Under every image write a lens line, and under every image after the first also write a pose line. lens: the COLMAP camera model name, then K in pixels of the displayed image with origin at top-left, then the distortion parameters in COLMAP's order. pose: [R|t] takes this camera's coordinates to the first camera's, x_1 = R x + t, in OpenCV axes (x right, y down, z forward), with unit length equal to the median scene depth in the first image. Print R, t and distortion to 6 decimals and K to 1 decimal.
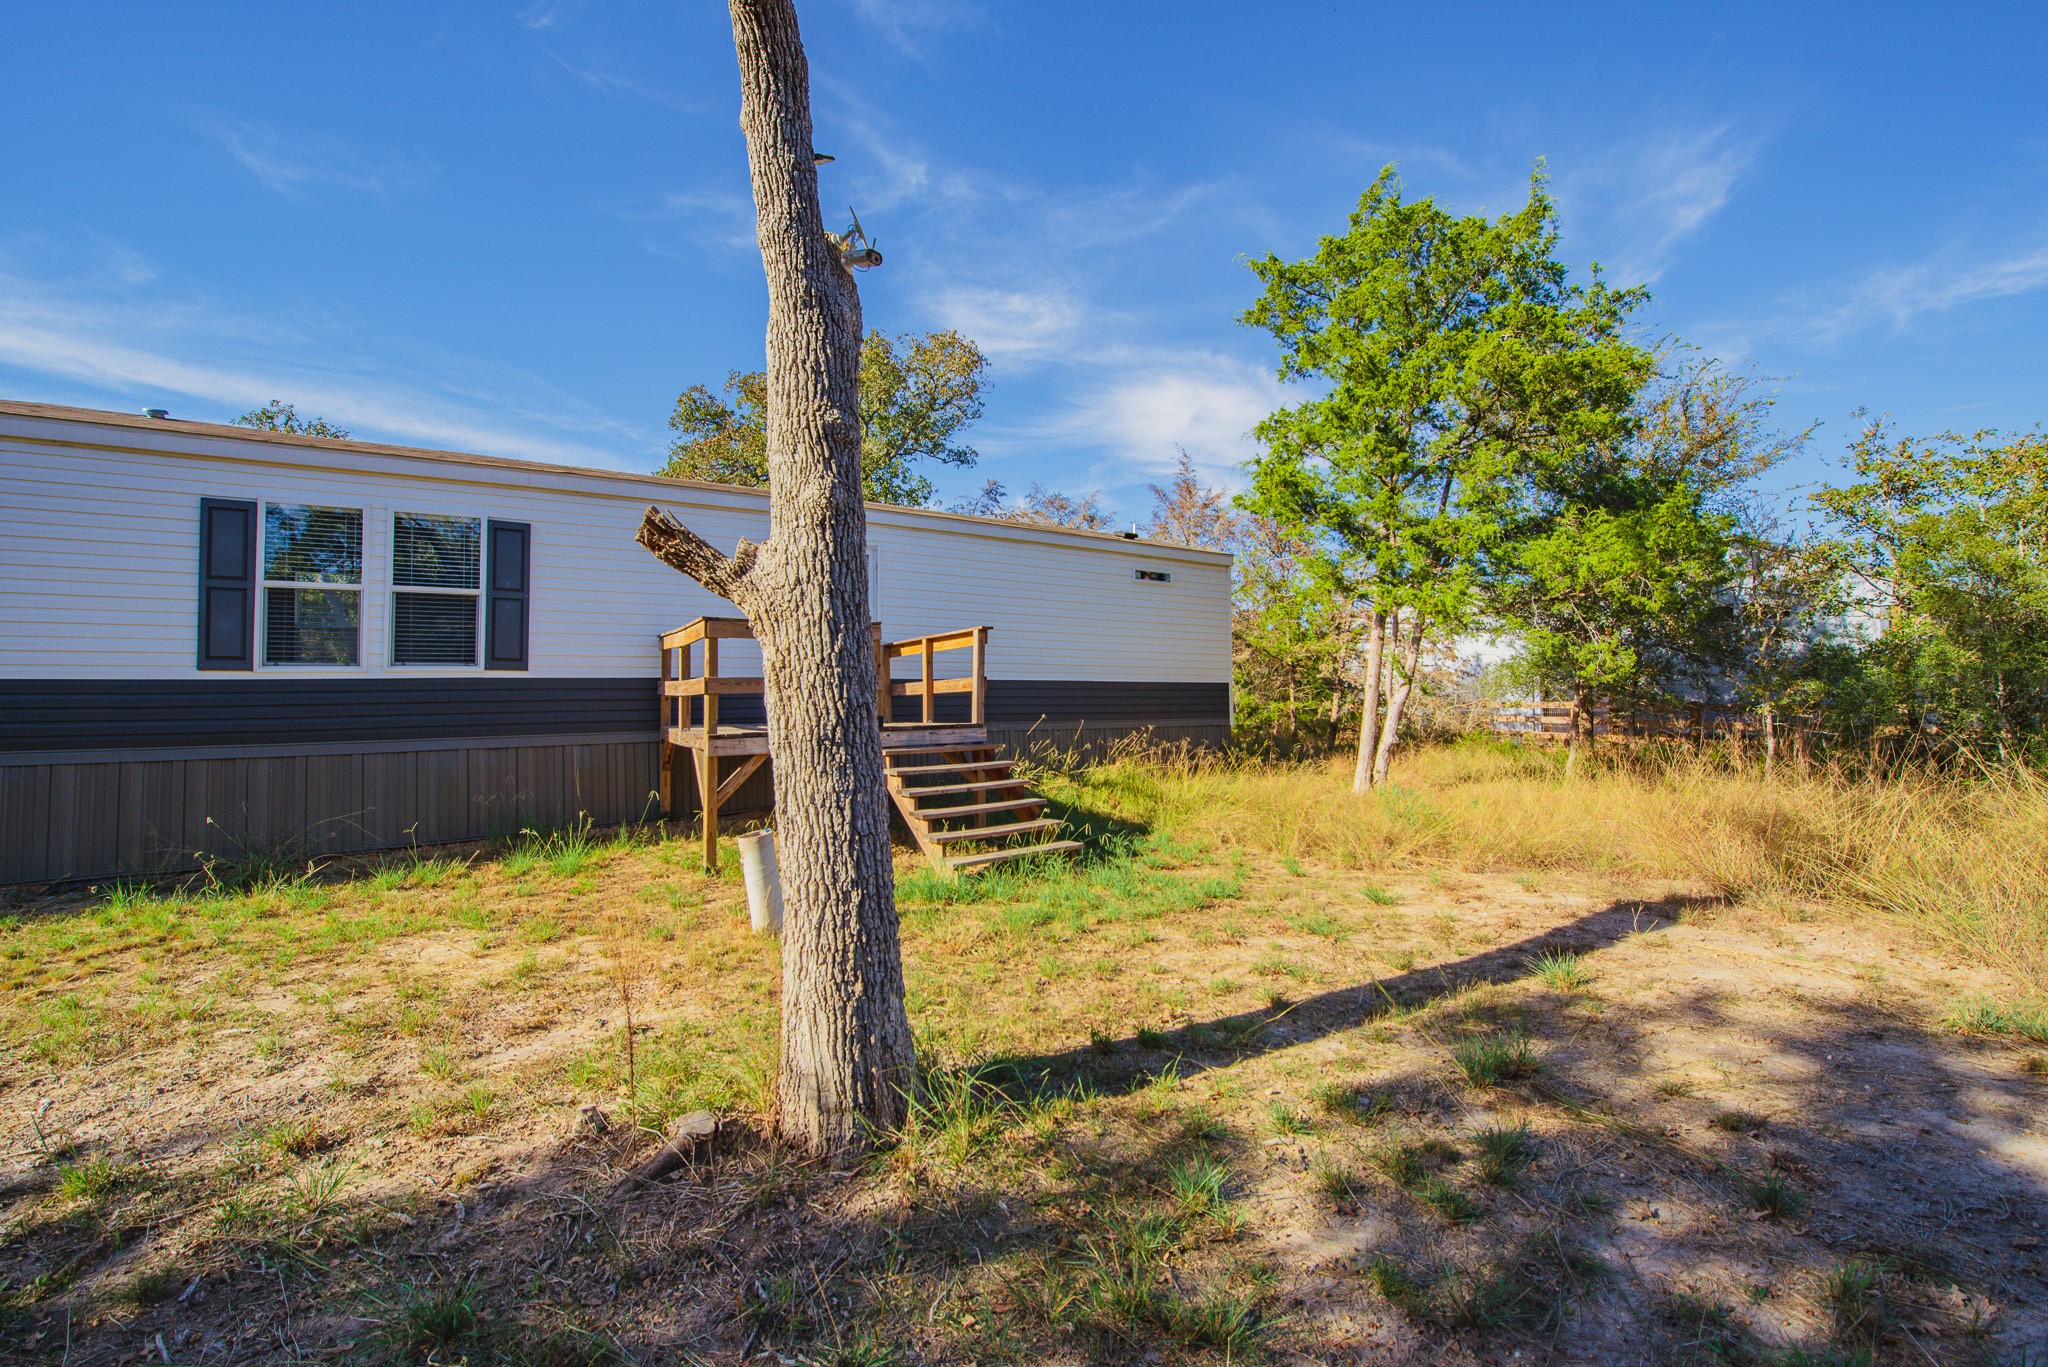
lens RADIAL K [[815.8, 0, 1024.0], [0, 815.8, 683.5], [0, 0, 1]] dist [-0.001371, -0.000179]
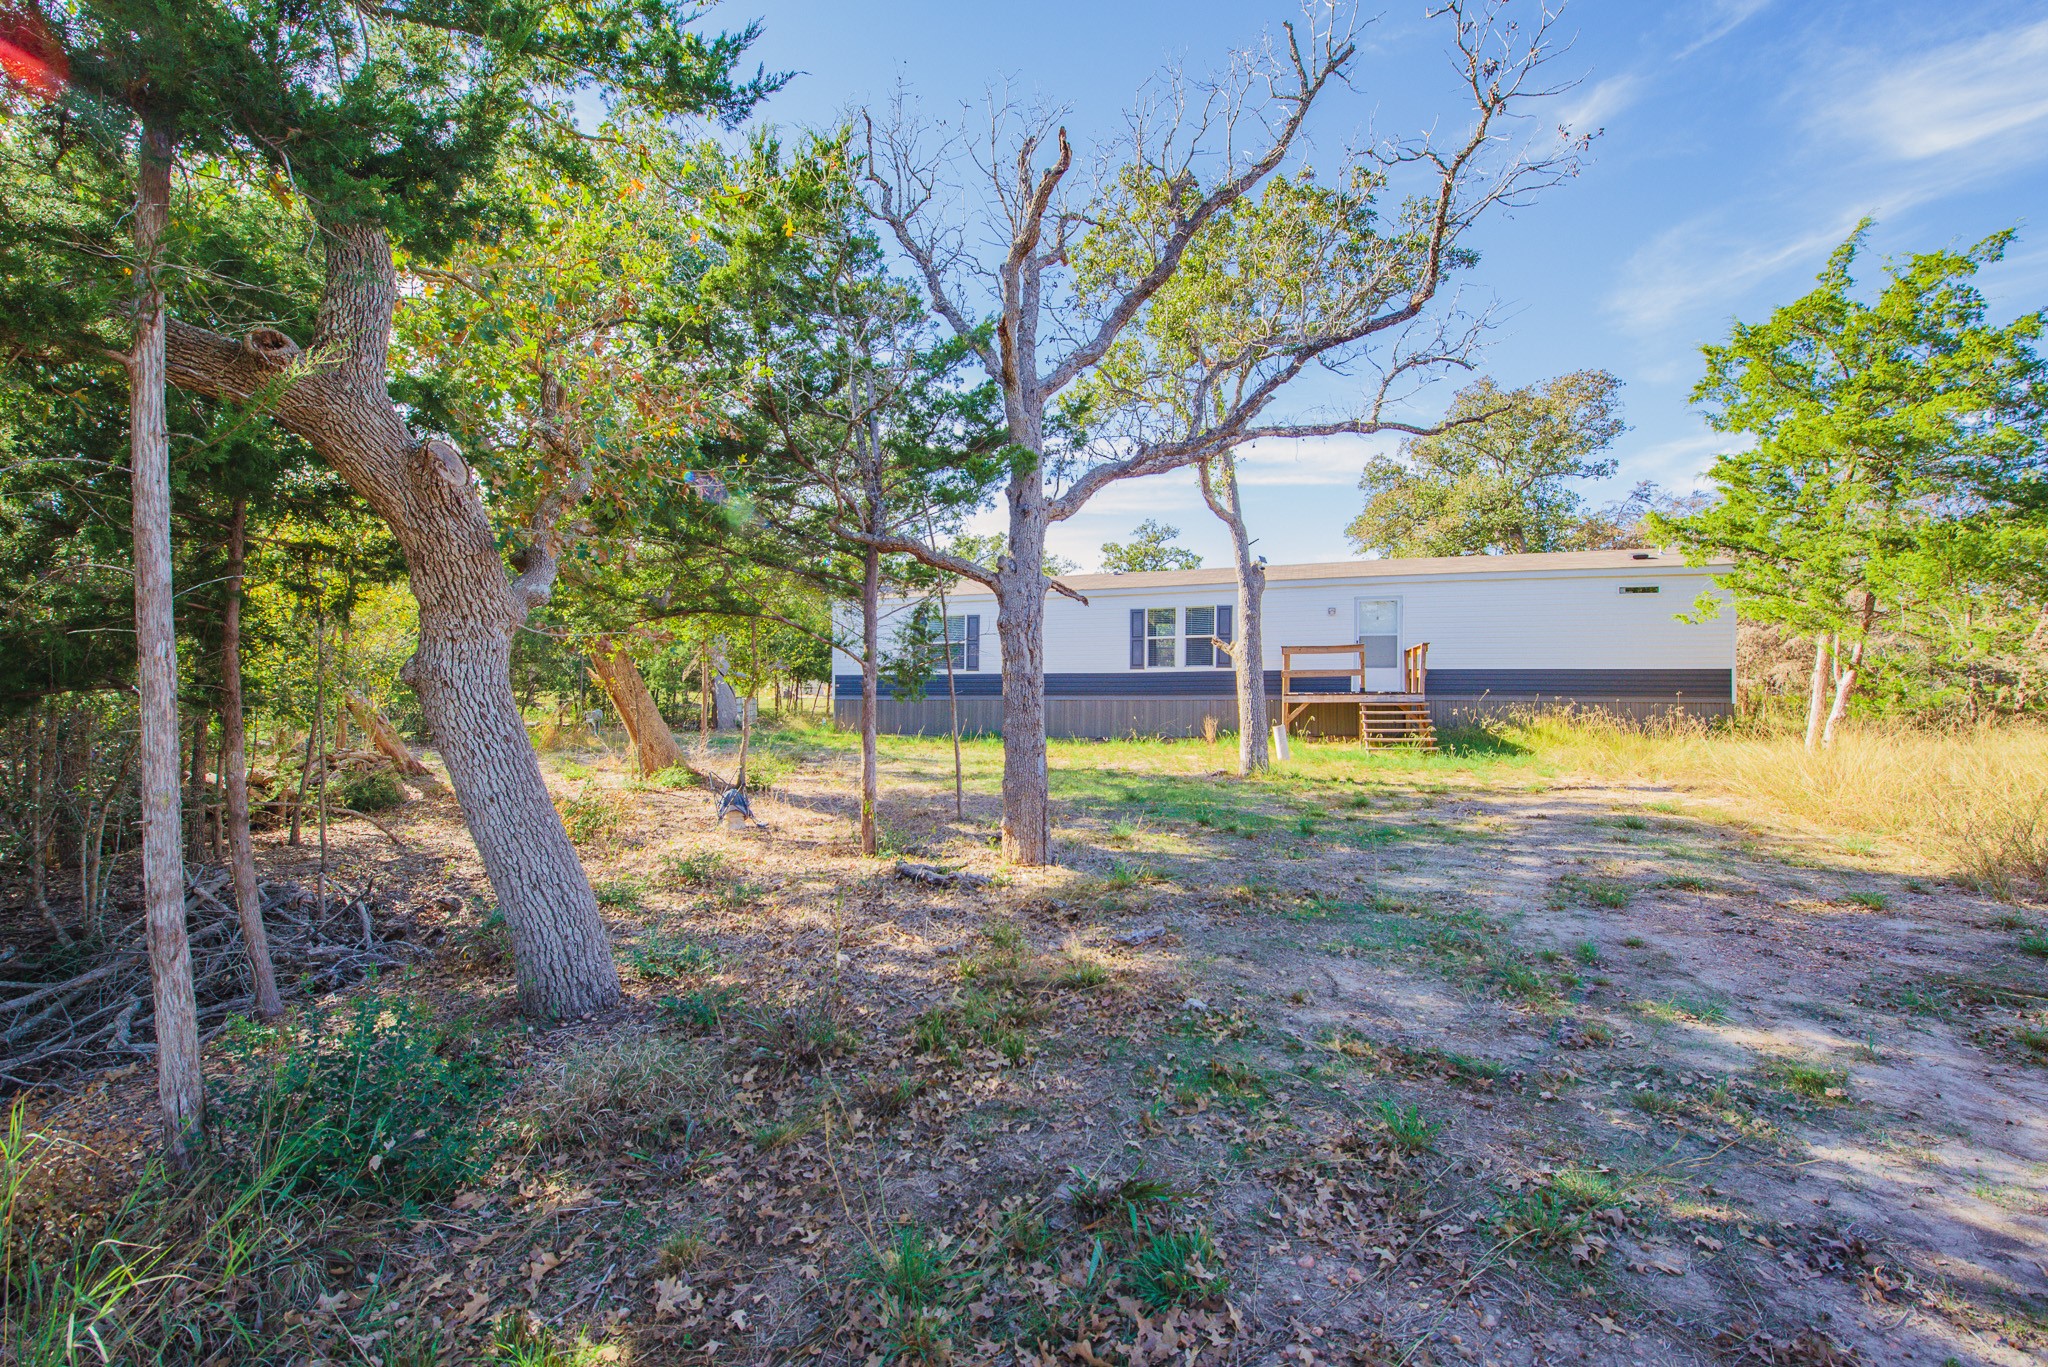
lens RADIAL K [[815.8, 0, 1024.0], [0, 815.8, 683.5], [0, 0, 1]] dist [-0.001371, -0.000179]
pose [[0.626892, 0.004605, -0.779093, 0.892381], [0.008502, 0.999883, 0.012752, -0.006089], [0.779060, -0.014618, 0.626779, -0.986964]]
